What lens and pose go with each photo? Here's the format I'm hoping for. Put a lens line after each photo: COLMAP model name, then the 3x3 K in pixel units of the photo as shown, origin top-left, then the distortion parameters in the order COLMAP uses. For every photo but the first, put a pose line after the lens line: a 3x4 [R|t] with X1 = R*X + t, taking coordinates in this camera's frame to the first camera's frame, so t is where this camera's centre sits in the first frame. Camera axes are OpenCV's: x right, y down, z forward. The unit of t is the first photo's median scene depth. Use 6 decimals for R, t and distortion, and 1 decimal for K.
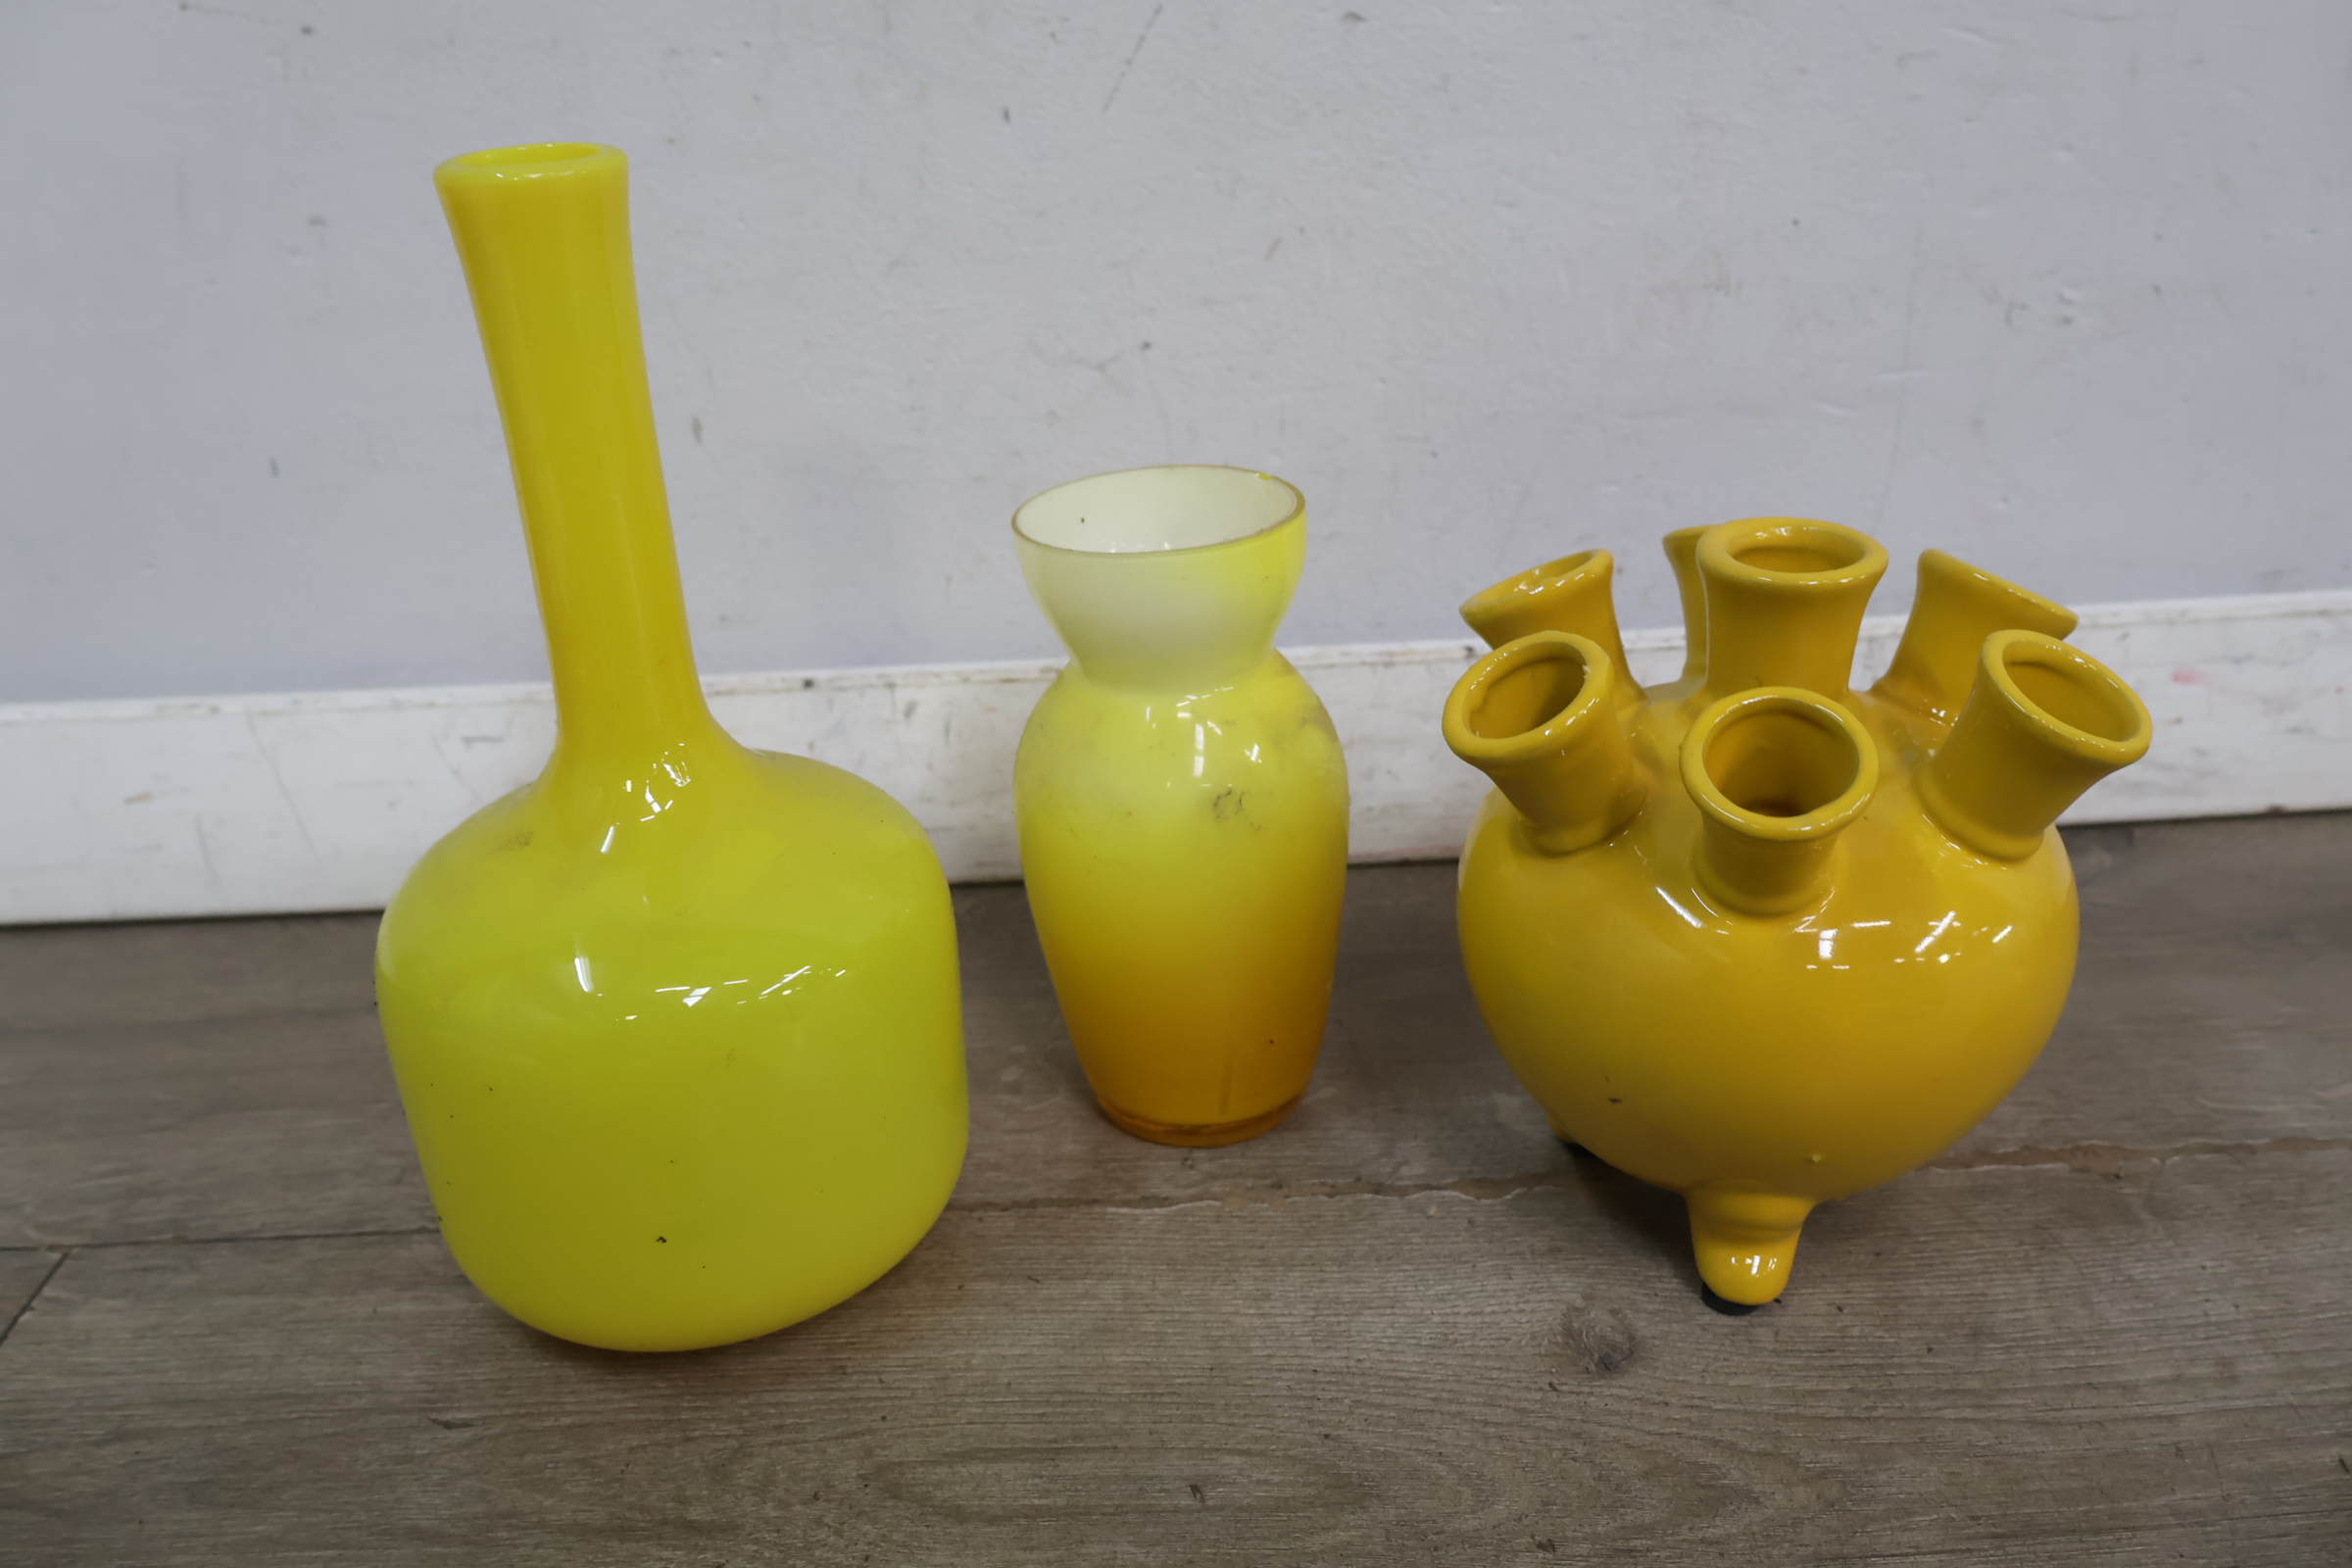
lens RADIAL K [[2092.0, 0, 1163.2], [0, 2092.0, 770.0], [0, 0, 1]] dist [0.012896, -0.007695]
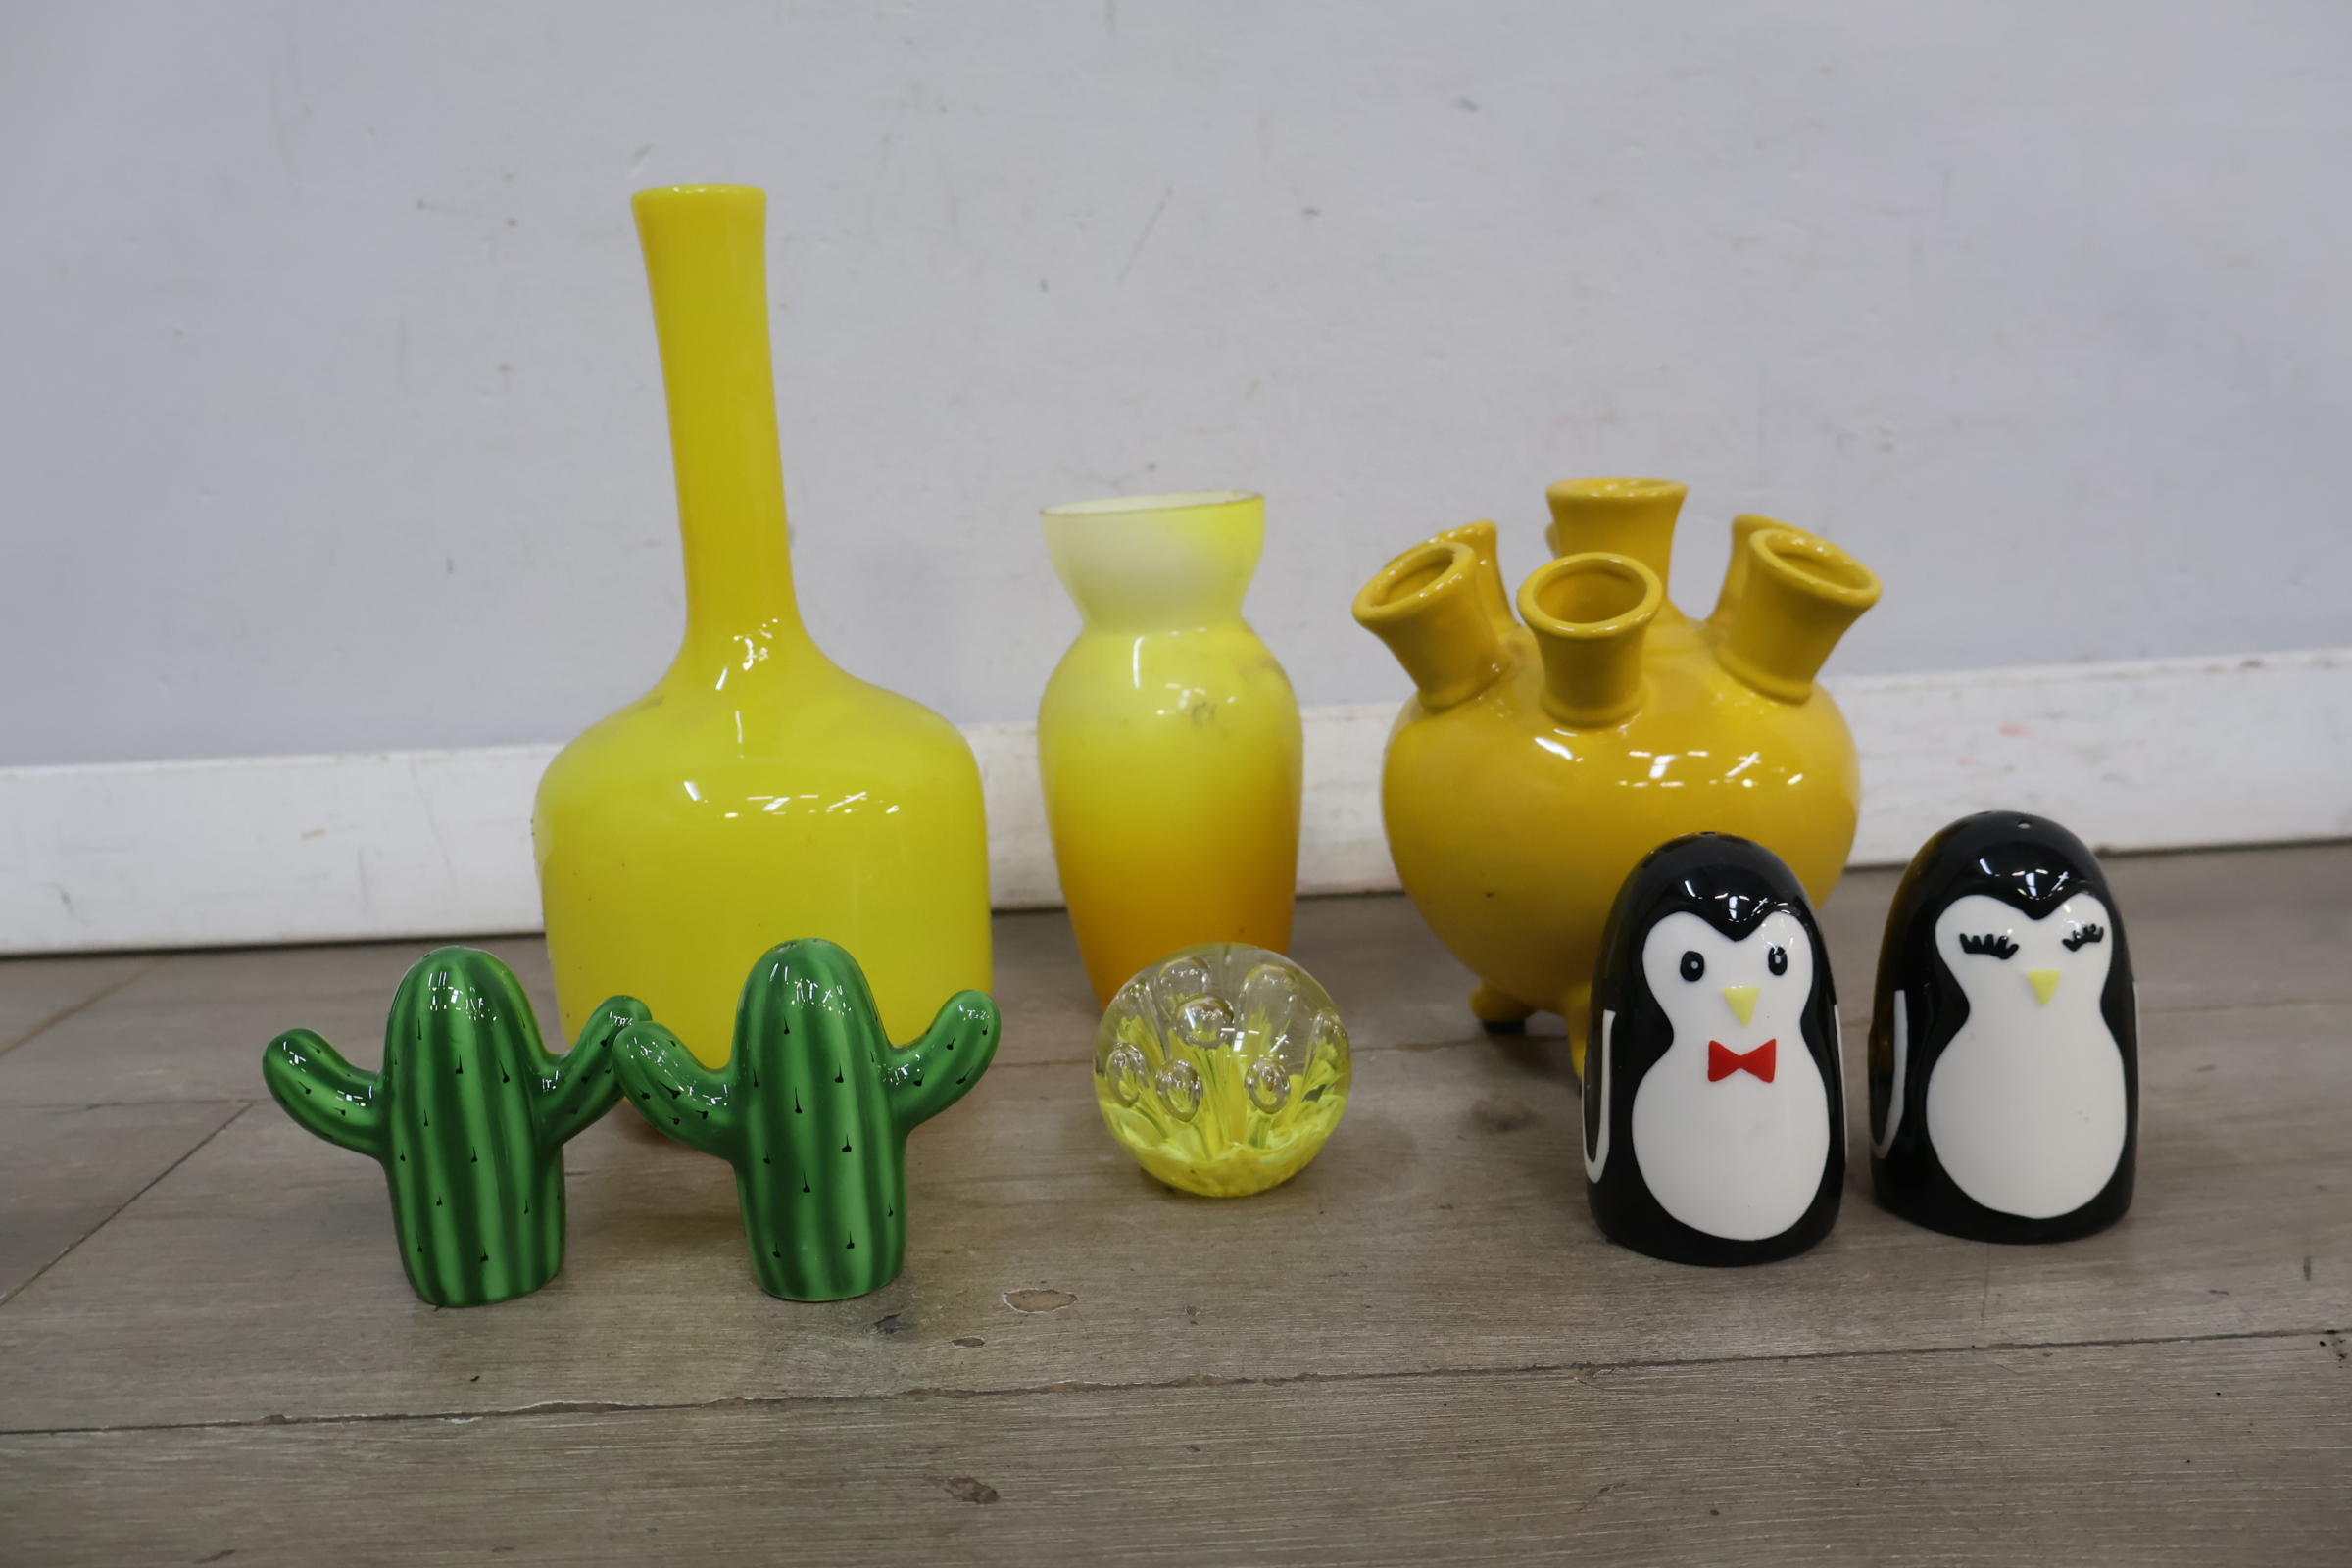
lens RADIAL K [[2092.0, 0, 1179.0], [0, 2092.0, 764.2], [0, 0, 1]] dist [0.012896, -0.007695]
pose [[0.999899, 0.001288, -0.014187, 0.030758], [-0.004442, 0.974439, -0.224606, 0.299874], [0.013535, 0.224647, 0.974346, -0.215131]]
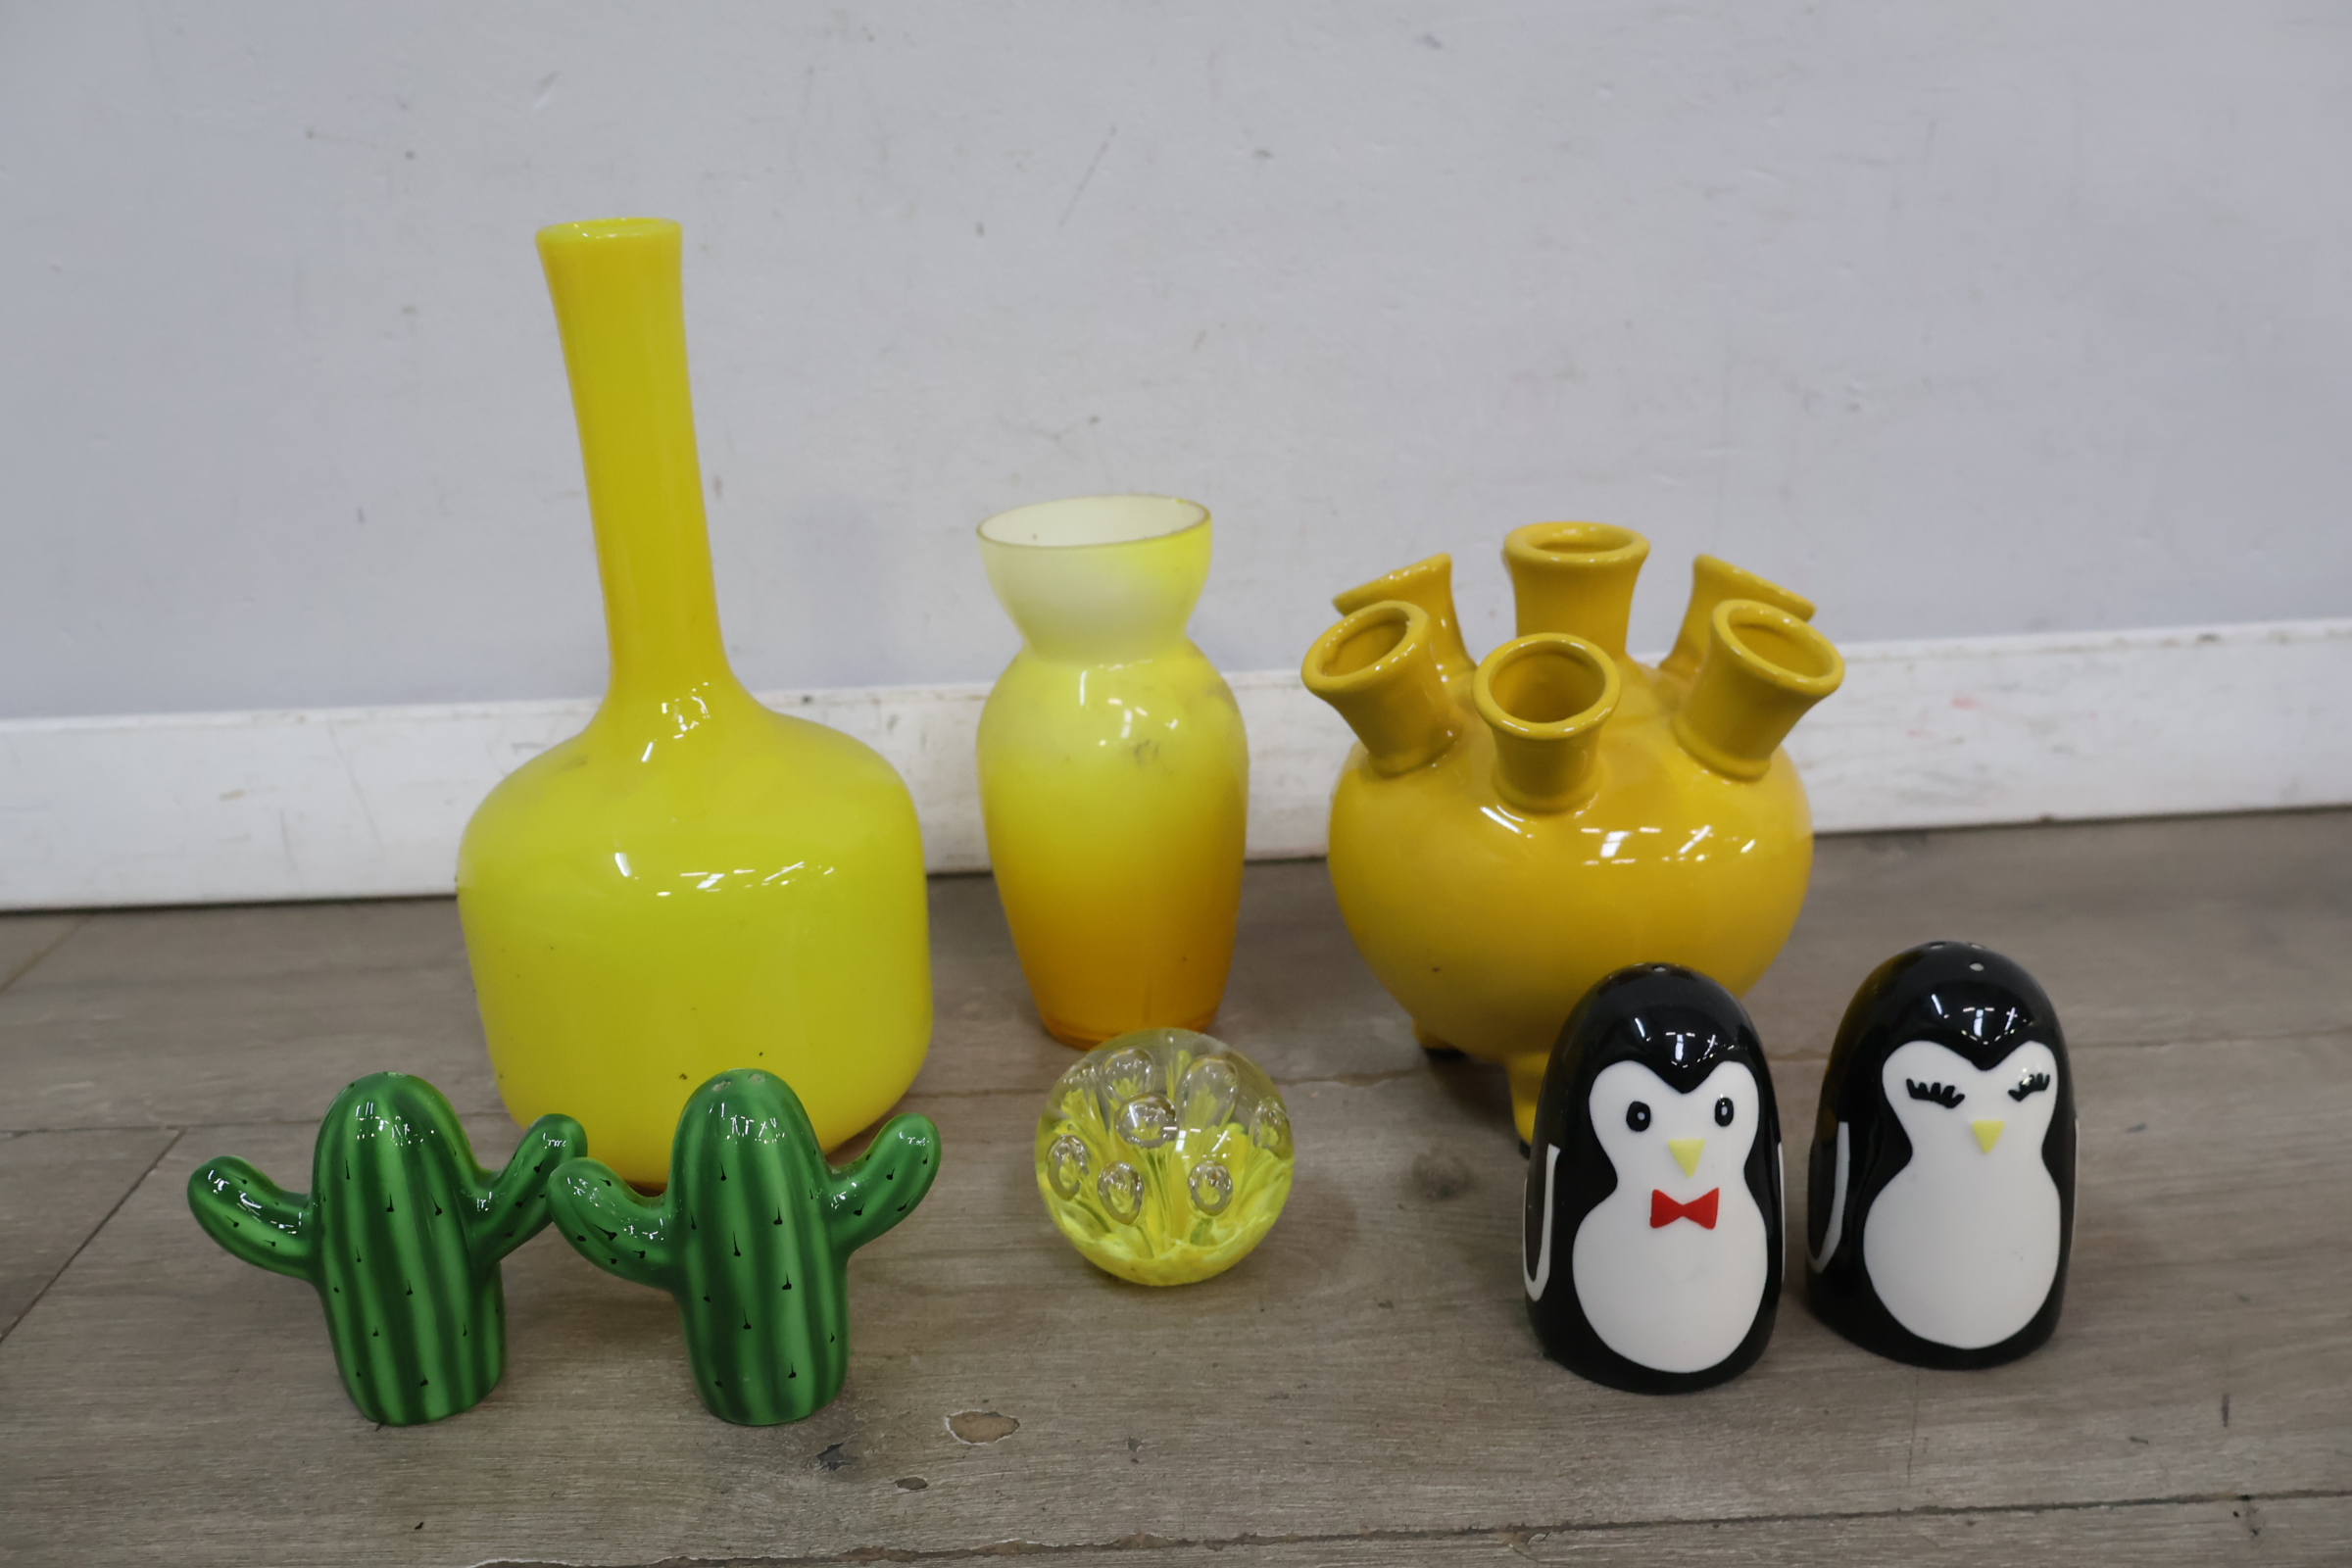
lens RADIAL K [[2092.0, 0, 1173.8], [0, 2092.0, 770.1], [0, 0, 1]] dist [0.012896, -0.007695]
pose [[0.999892, 0.007006, 0.012887, 0.027801], [-0.005867, 0.996241, -0.086428, 0.120829], [-0.013444, 0.086343, 0.996175, -0.216603]]
